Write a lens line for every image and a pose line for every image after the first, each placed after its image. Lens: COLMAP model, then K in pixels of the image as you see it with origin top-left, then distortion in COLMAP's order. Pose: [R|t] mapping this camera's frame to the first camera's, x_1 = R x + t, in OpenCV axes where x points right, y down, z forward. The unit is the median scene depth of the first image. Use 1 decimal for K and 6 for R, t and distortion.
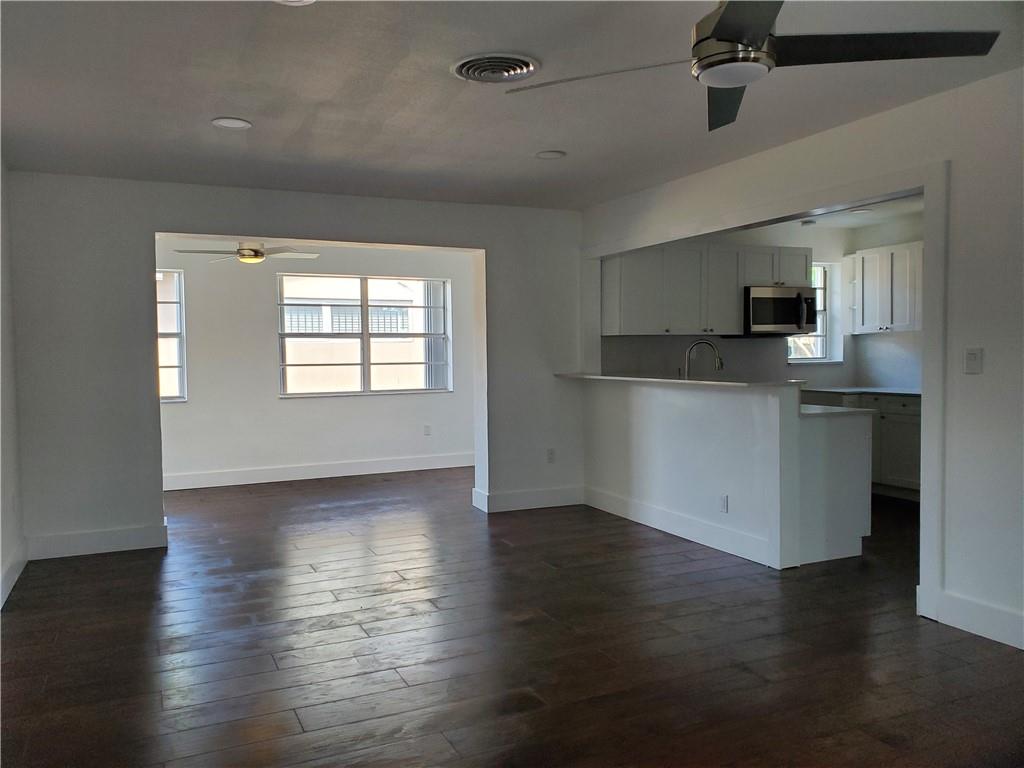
lens RADIAL K [[815.3, 0, 505.8], [0, 815.3, 408.0], [0, 0, 1]] dist [0.013991, -0.004421]
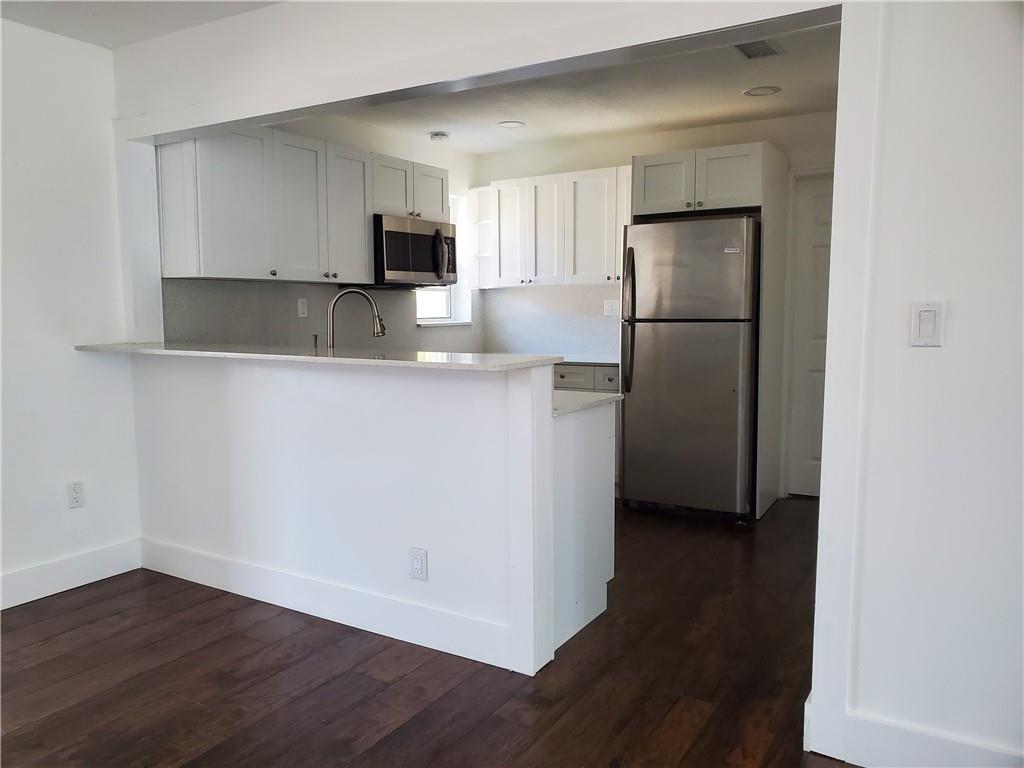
lens RADIAL K [[815.3, 0, 505.8], [0, 815.3, 408.0], [0, 0, 1]] dist [0.013991, -0.004421]
pose [[0.842948, -0.057487, 0.534914, 0.007806], [0.030851, 0.997804, 0.058616, -0.021606], [-0.537109, -0.032908, 0.842871, 0.349885]]
